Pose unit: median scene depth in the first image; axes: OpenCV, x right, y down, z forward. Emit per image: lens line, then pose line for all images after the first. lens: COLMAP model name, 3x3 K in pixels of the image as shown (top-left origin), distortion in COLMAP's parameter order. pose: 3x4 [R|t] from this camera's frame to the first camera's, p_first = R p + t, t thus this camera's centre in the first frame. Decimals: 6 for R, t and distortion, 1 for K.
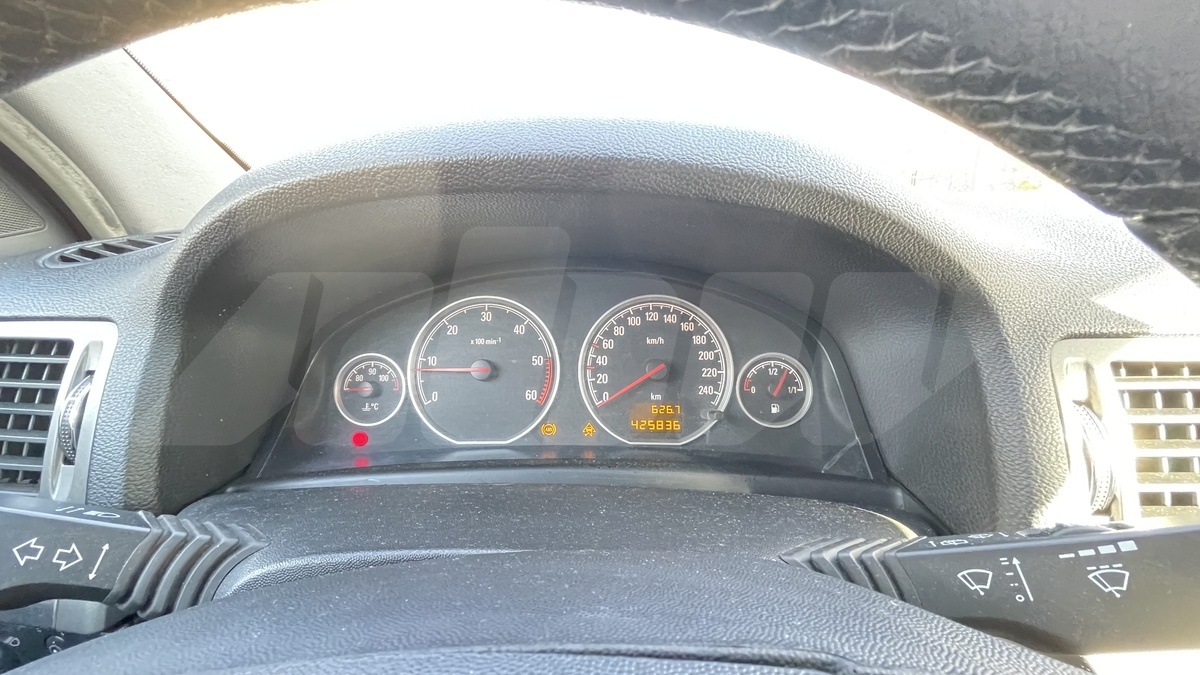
lens RADIAL K [[490.1, 0, 600.0], [0, 490.1, 337.5], [0, 0, 1]] dist [0.000989, 0.000047]
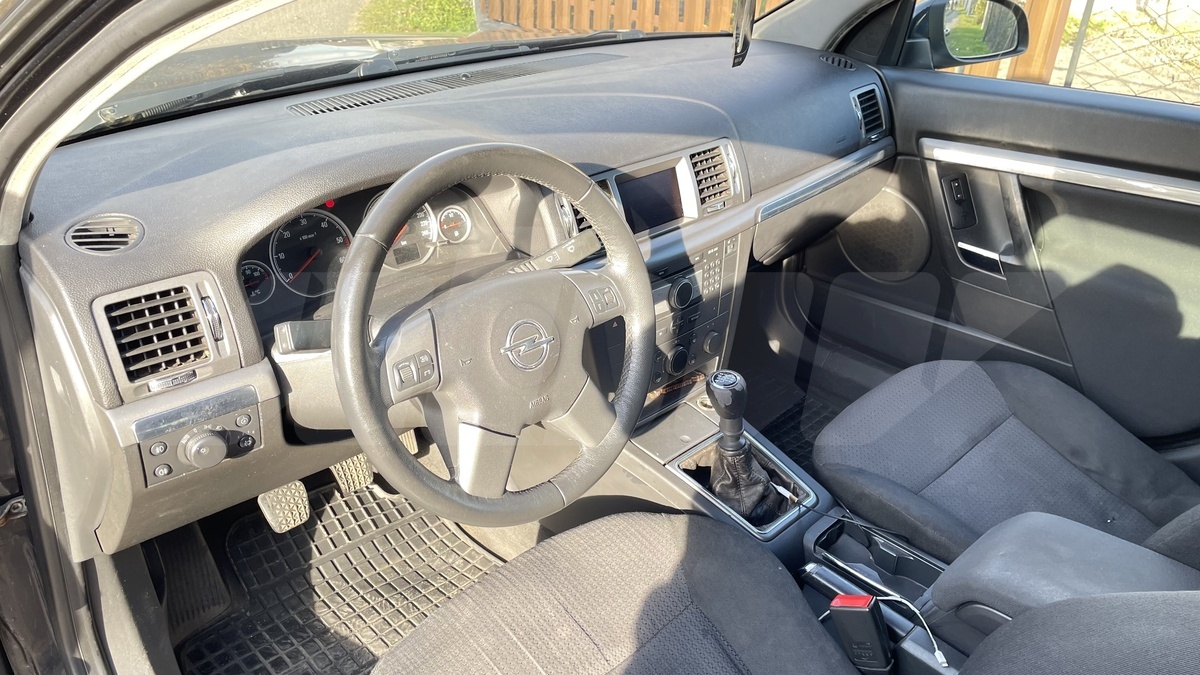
lens RADIAL K [[836.7, 0, 600.0], [0, 836.7, 337.5], [0, 0, 1]] dist [0.000759, 0.000338]
pose [[0.683401, -0.323622, 0.654395, -1.565509], [0.143449, 0.938430, 0.314280, -0.431936], [-0.715811, -0.120907, 0.687747, -1.759062]]
